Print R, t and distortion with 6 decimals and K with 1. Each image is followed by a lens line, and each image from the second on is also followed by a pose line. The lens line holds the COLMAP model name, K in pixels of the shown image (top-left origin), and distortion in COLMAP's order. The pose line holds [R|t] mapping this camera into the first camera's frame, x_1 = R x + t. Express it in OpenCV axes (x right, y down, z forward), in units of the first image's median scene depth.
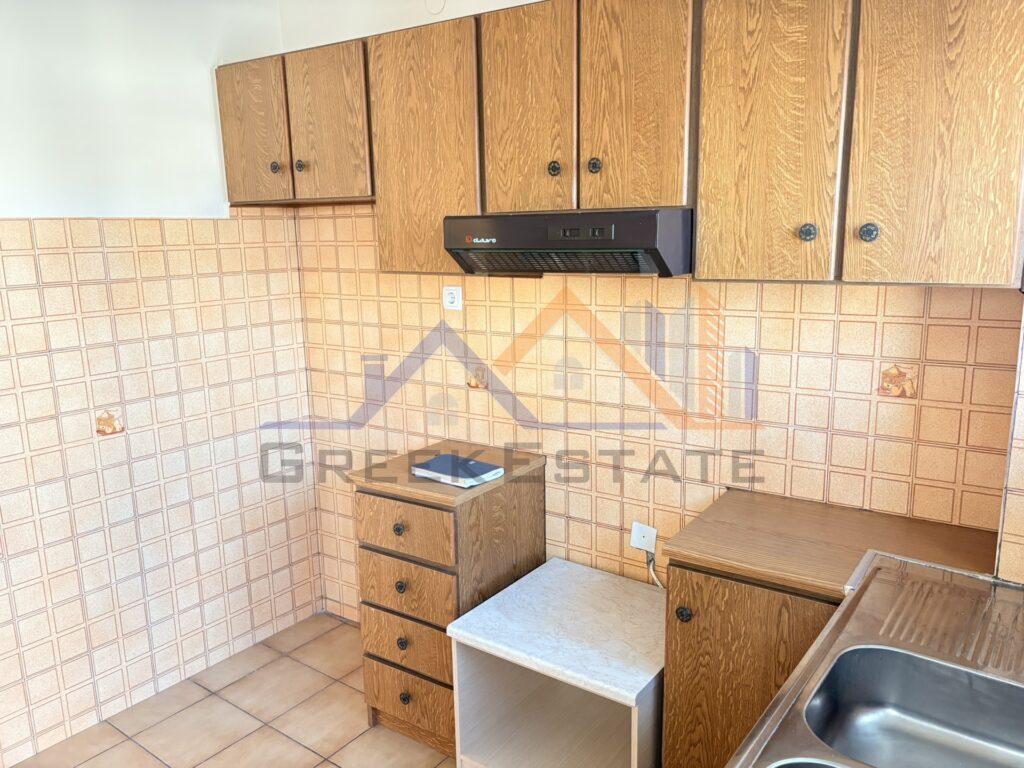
lens RADIAL K [[778.6, 0, 510.3], [0, 778.6, 387.6], [0, 0, 1]] dist [0.041120, -0.048417]
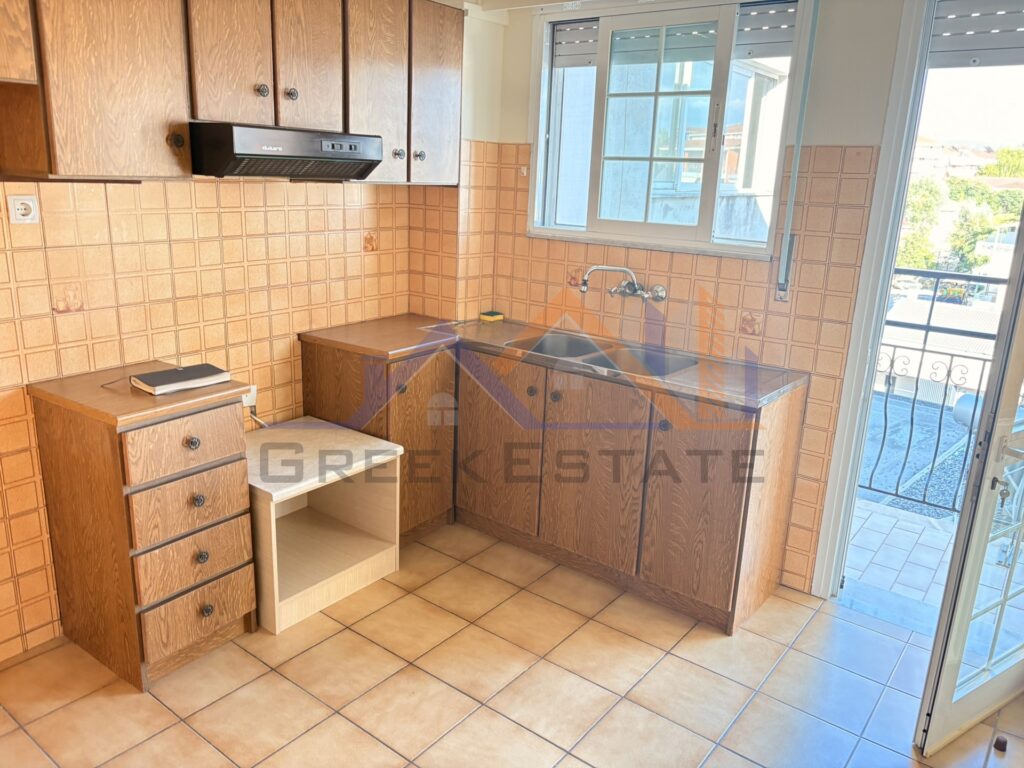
lens RADIAL K [[778.6, 0, 501.7], [0, 778.6, 375.0], [0, 0, 1]] dist [0.041120, -0.048417]
pose [[0.022679, -0.237016, 0.971241, -1.202143], [0.162127, 0.959503, 0.230366, -0.072795], [-0.986509, 0.152240, 0.060188, 0.609968]]
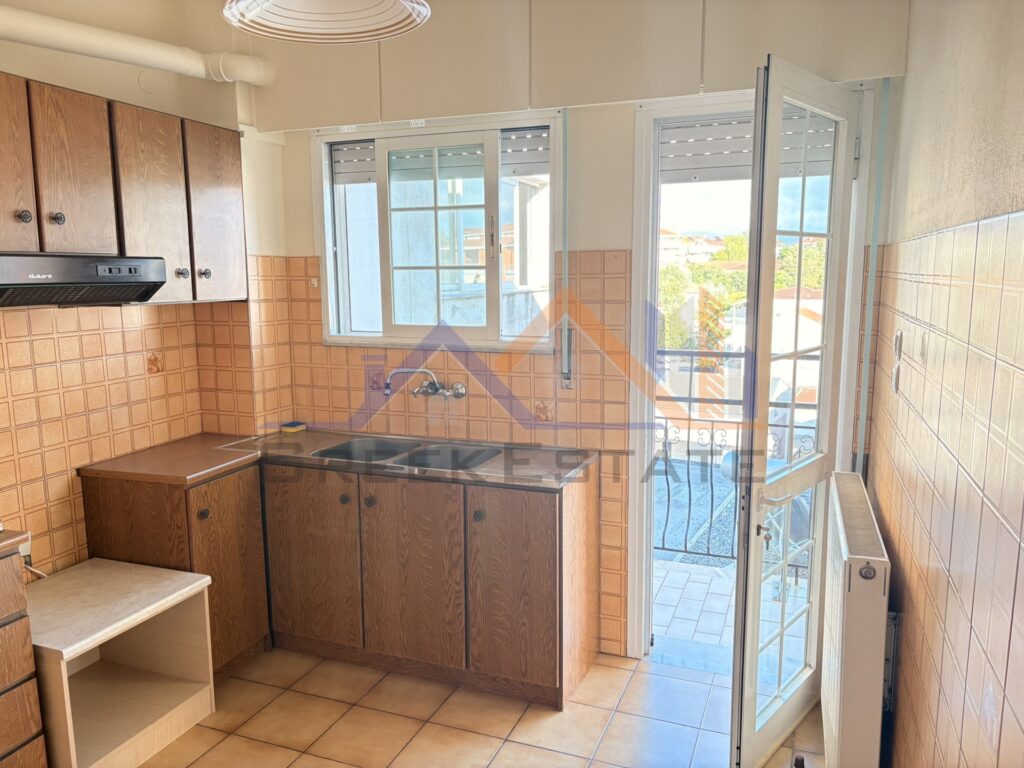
lens RADIAL K [[778.6, 0, 513.2], [0, 778.6, 388.0], [0, 0, 1]] dist [0.041120, -0.048417]
pose [[-0.258519, -0.122419, 0.958218, -1.240324], [0.205701, 0.962212, 0.178425, -0.092586], [-0.943851, 0.243232, -0.223568, 0.624805]]
